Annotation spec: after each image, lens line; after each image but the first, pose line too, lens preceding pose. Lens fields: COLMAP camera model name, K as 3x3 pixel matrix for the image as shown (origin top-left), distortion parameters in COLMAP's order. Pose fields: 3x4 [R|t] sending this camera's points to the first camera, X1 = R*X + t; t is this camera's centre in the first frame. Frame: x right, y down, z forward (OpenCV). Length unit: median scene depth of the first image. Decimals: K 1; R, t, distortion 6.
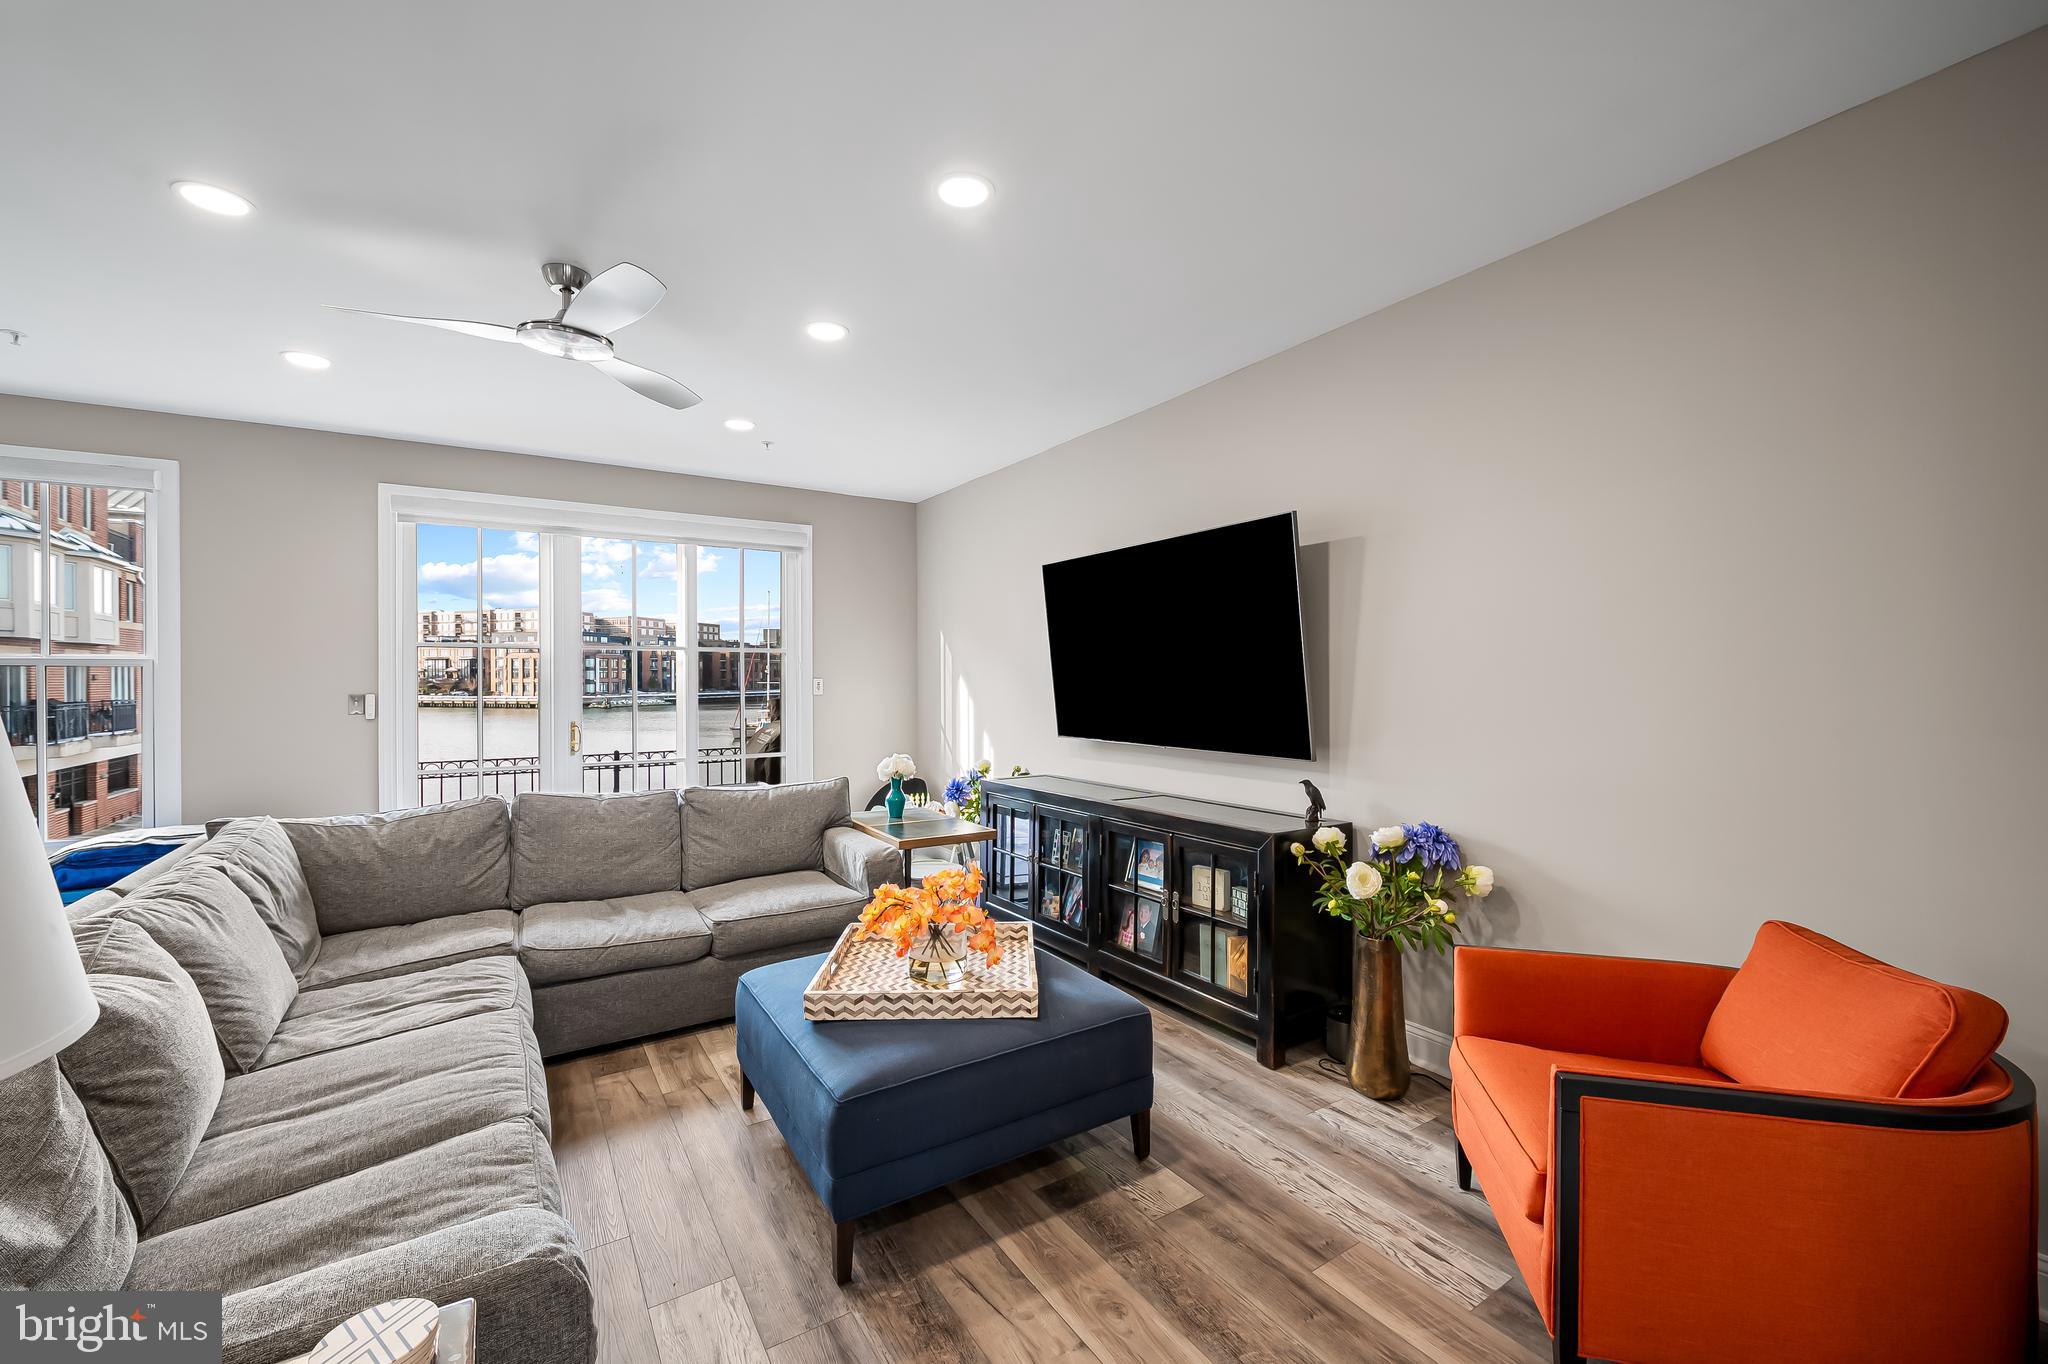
lens RADIAL K [[815.6, 0, 1033.7], [0, 815.6, 677.8], [0, 0, 1]] dist [-0.004038, -0.001146]
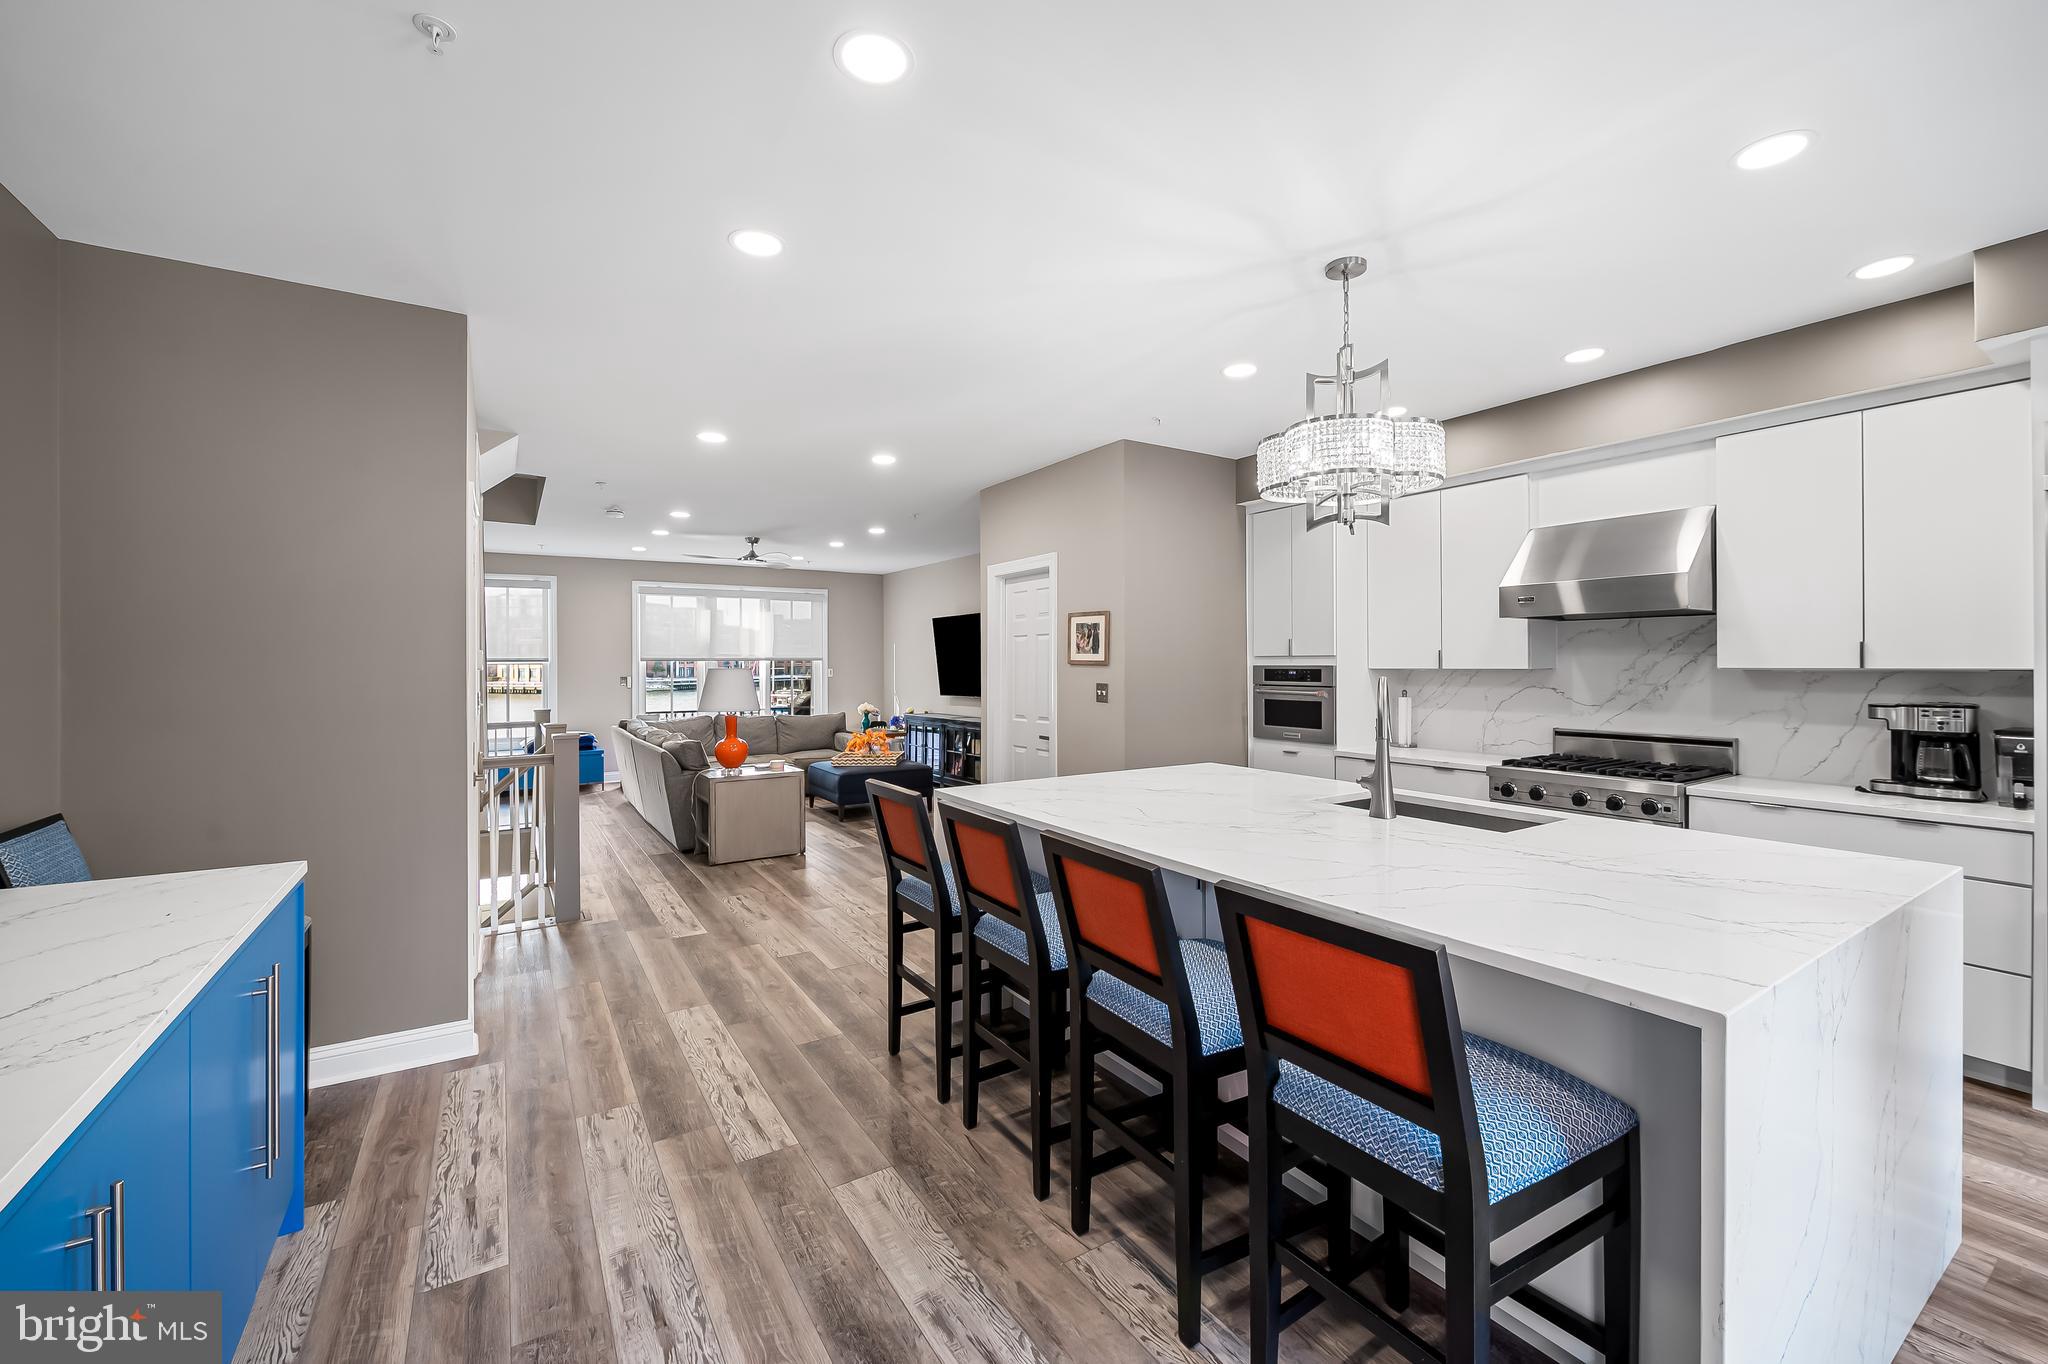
lens RADIAL K [[815.6, 0, 1035.0], [0, 815.6, 662.3], [0, 0, 1]] dist [-0.004038, -0.001146]
pose [[0.999993, -0.001579, -0.003394, 0.488155], [0.001577, 0.999999, -0.000685, -0.026654], [0.003395, 0.000680, 0.999994, -1.999872]]
